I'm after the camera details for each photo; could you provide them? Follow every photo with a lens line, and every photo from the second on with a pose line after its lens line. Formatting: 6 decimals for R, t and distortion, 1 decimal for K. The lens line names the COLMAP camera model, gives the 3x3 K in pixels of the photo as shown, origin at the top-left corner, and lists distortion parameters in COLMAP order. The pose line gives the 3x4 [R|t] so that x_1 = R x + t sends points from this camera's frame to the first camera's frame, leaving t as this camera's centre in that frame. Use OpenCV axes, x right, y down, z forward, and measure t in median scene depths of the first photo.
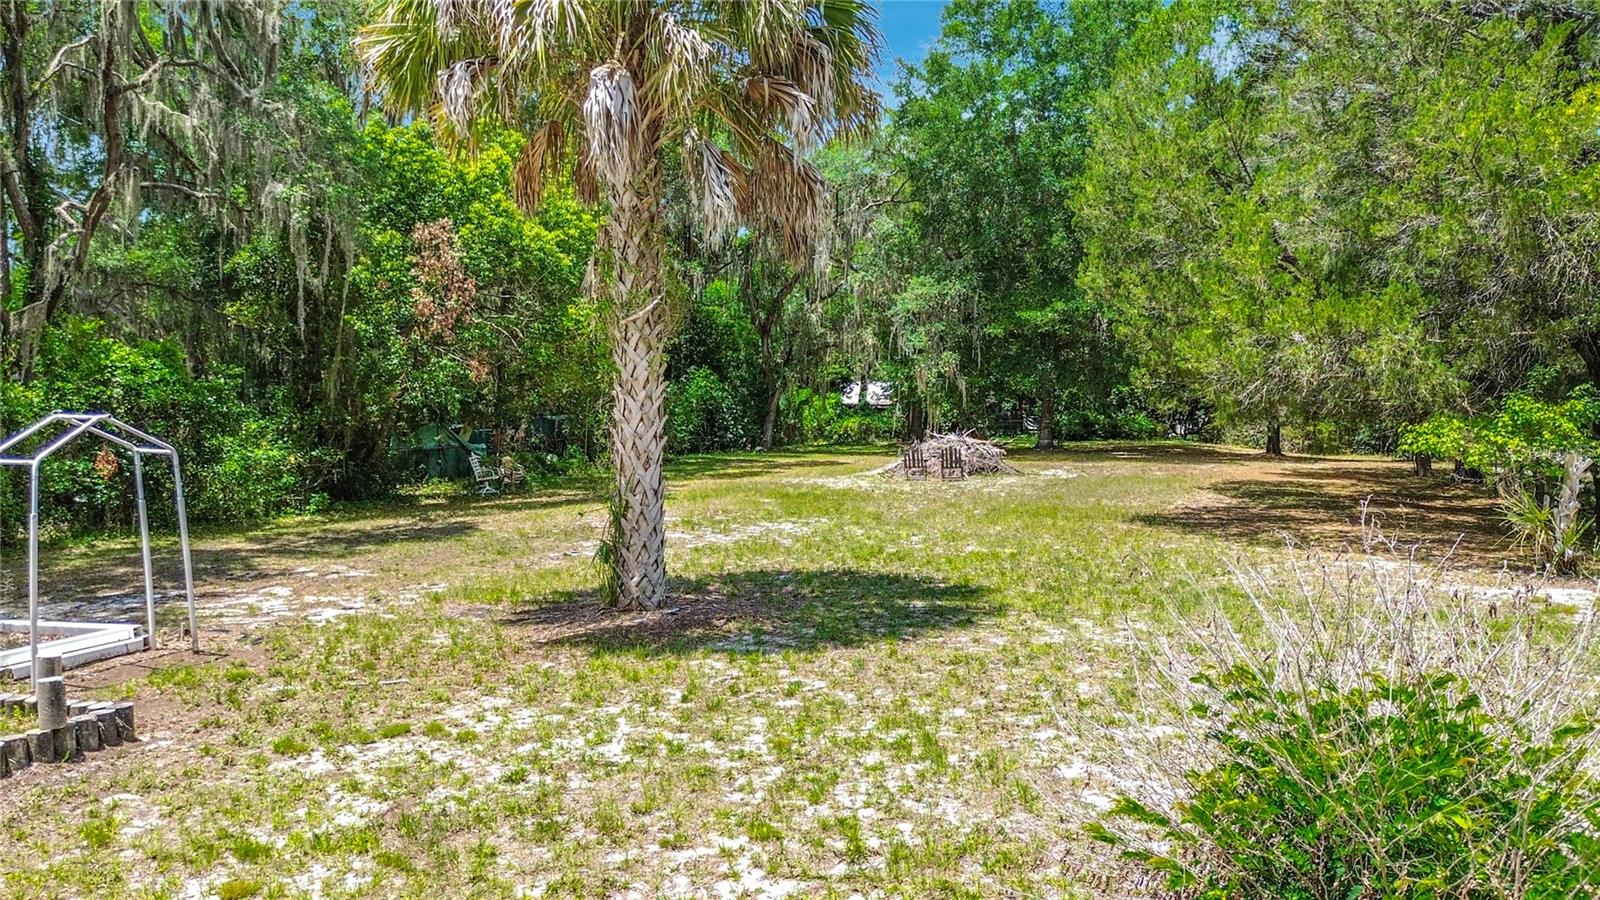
lens RADIAL K [[1142.2, 0, 801.1], [0, 1142.2, 437.3], [0, 0, 1]] dist [0.011370, 0.000481]
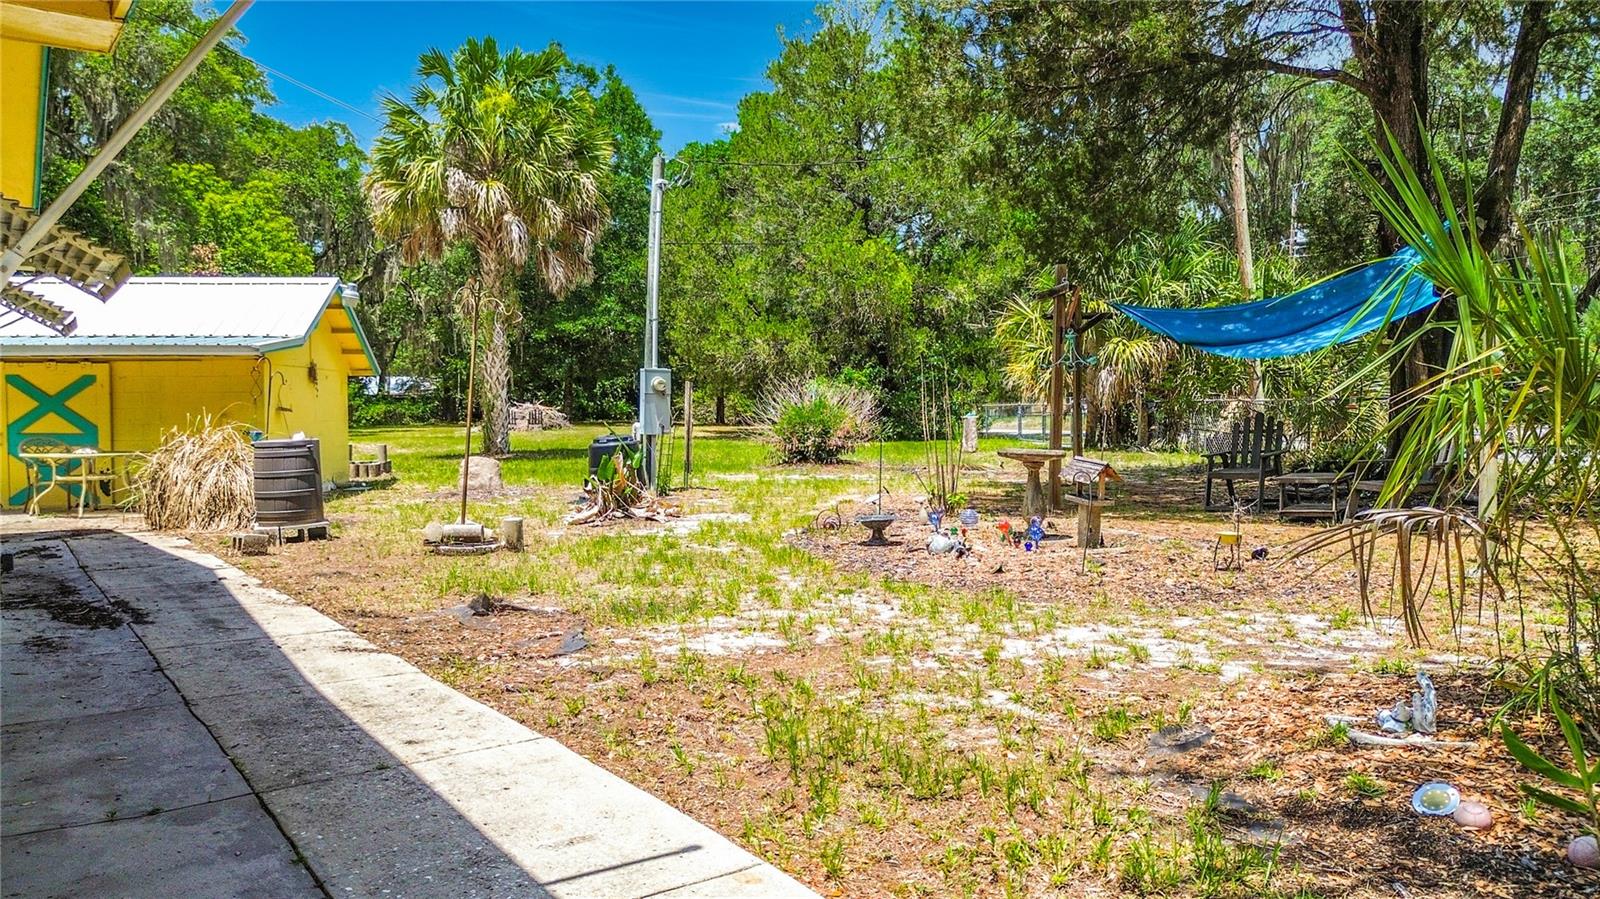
lens RADIAL K [[1142.2, 0, 797.5], [0, 1142.2, 445.4], [0, 0, 1]] dist [0.011370, 0.000481]
pose [[0.881384, -0.012739, 0.472229, -0.493168], [0.013212, 0.999910, 0.002315, 0.100164], [-0.472216, 0.004199, 0.881473, -0.876167]]
